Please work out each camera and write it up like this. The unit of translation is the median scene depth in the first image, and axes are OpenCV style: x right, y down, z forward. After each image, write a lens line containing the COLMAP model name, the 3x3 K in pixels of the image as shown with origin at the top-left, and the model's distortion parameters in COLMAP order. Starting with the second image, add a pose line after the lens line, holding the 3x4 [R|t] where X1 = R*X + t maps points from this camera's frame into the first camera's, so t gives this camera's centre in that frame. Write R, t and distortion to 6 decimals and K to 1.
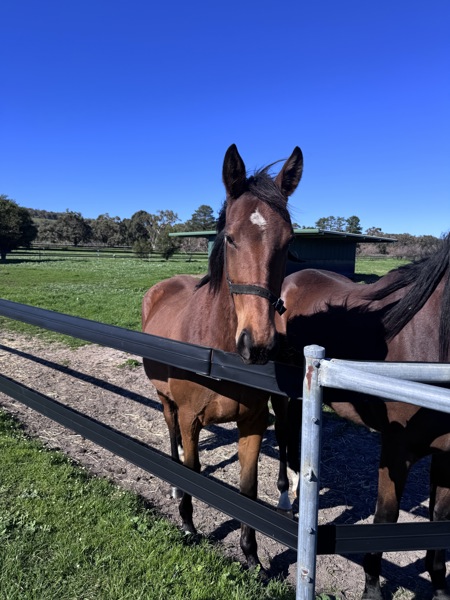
lens RADIAL K [[423.3, 0, 226.3], [0, 423.3, 303.6], [0, 0, 1]] dist [0.046390, -0.071123]
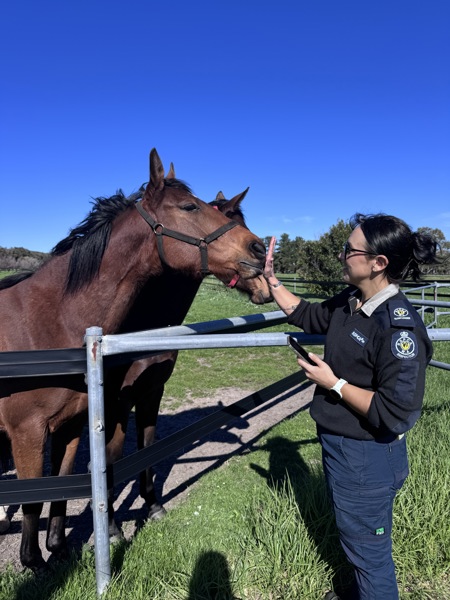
lens RADIAL K [[423.3, 0, 226.0], [0, 423.3, 291.5], [0, 0, 1]] dist [0.046390, -0.071123]
pose [[0.629641, -0.072903, 0.773458, -0.133840], [0.115552, 0.993301, -0.000442, 0.009062], [-0.768245, 0.089653, 0.633847, -0.039635]]
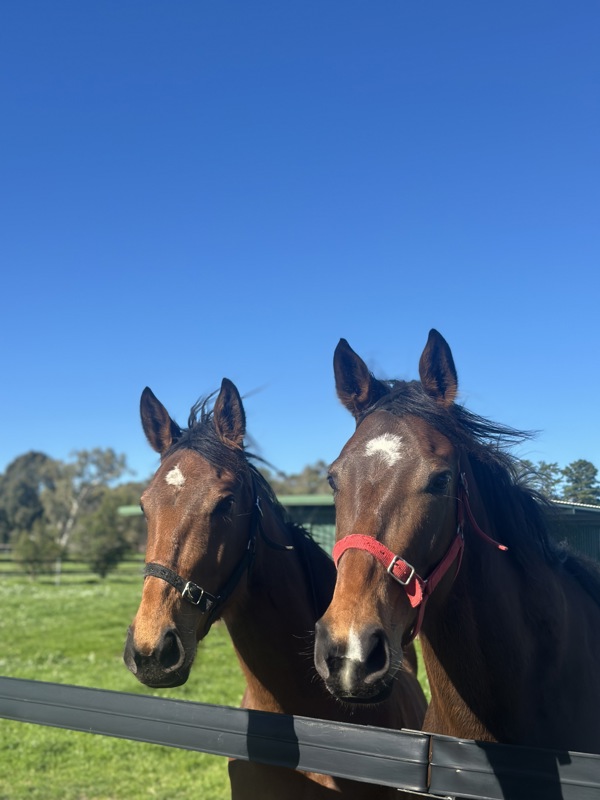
lens RADIAL K [[1117.4, 0, 293.7], [0, 1117.4, 410.7], [0, 0, 1]] dist [0.142043, 0.000000]
pose [[0.999252, -0.009421, 0.037501, -0.075962], [0.018385, 0.968984, -0.246439, 0.018816], [-0.034016, 0.246944, 0.968433, -0.128411]]
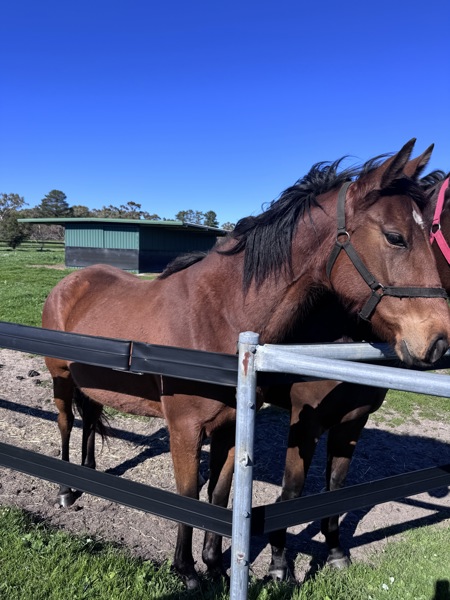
lens RADIAL K [[423.3, 0, 222.8], [0, 423.3, 303.4], [0, 0, 1]] dist [0.046390, -0.071123]
pose [[0.950233, -0.021080, 0.310827, -0.040332], [0.015401, 0.999667, 0.020715, 0.002143], [-0.311160, -0.014897, 0.950241, 0.014940]]
